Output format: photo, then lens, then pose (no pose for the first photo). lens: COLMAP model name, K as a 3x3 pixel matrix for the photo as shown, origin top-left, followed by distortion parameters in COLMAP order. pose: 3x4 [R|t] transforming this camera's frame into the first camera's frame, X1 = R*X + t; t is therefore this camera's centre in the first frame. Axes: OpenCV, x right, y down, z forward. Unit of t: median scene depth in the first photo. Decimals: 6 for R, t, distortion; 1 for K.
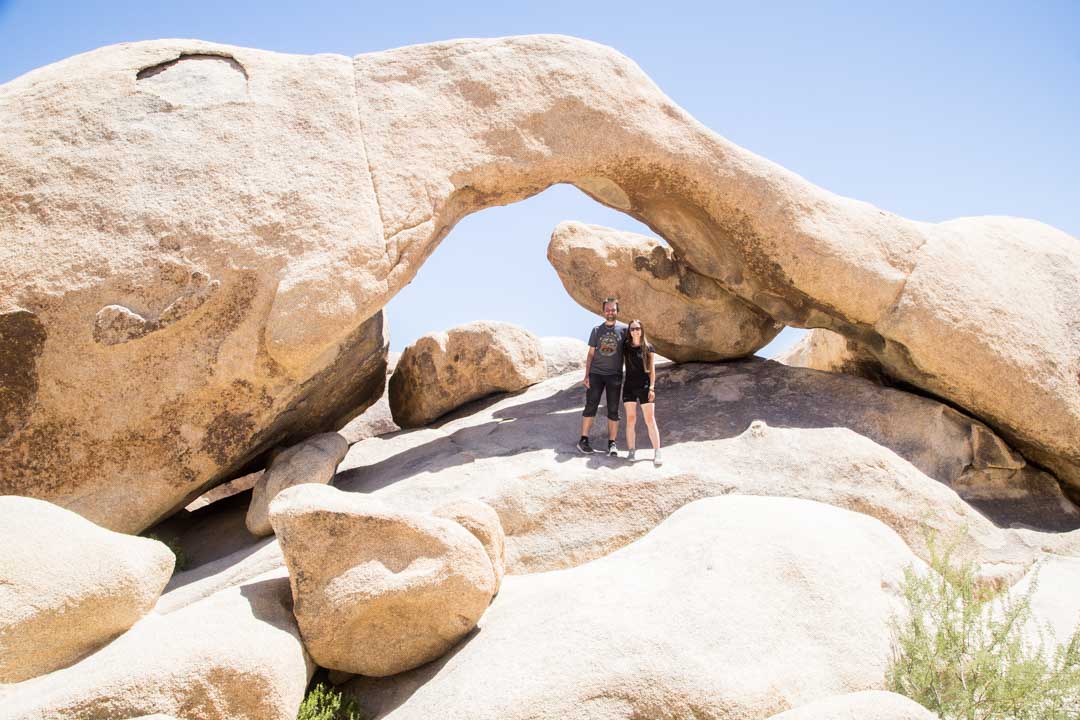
lens RADIAL K [[875.3, 0, 539.9], [0, 875.3, 360.3], [0, 0, 1]] dist [-0.059889, -0.002542]
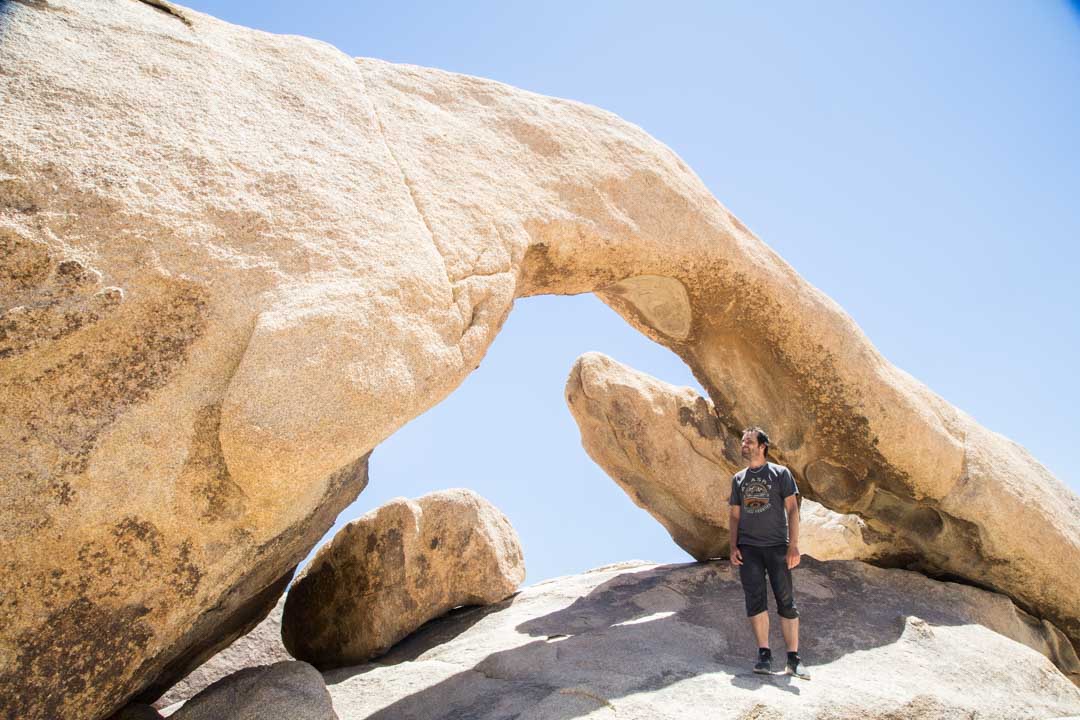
lens RADIAL K [[761.2, 0, 546.8], [0, 761.2, 356.4], [0, 0, 1]] dist [-0.097541, 0.046412]
pose [[0.913057, 0.115151, 0.391239, -0.283774], [0.029815, 0.937898, -0.345629, 0.069799], [-0.406741, 0.327244, 0.852920, 0.538569]]
